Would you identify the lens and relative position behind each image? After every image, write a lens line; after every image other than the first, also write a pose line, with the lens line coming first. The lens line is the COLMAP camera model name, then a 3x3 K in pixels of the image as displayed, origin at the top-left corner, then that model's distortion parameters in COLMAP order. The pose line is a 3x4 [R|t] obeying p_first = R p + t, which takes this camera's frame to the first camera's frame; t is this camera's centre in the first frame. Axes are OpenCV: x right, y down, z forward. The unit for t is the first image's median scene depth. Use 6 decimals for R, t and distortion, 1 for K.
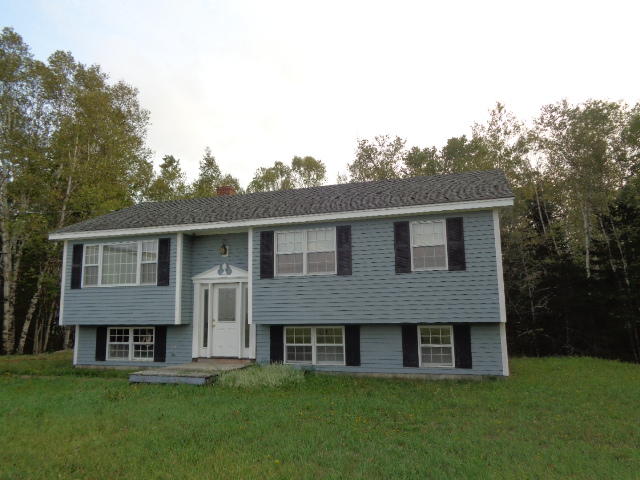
lens RADIAL K [[482.9, 0, 320.0], [0, 482.9, 240.0], [0, 0, 1]] dist [0.000847, -0.001141]
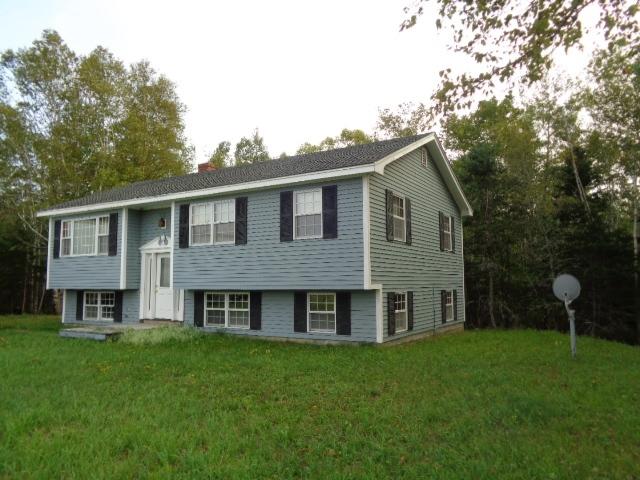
lens RADIAL K [[470.0, 0, 320.0], [0, 470.0, 240.0], [0, 0, 1]] dist [0.007136, 0.006694]
pose [[0.976701, -0.011598, -0.214291, 0.408220], [0.024128, 0.998142, 0.055948, 0.009811], [0.213244, -0.059815, 0.975166, 0.035394]]
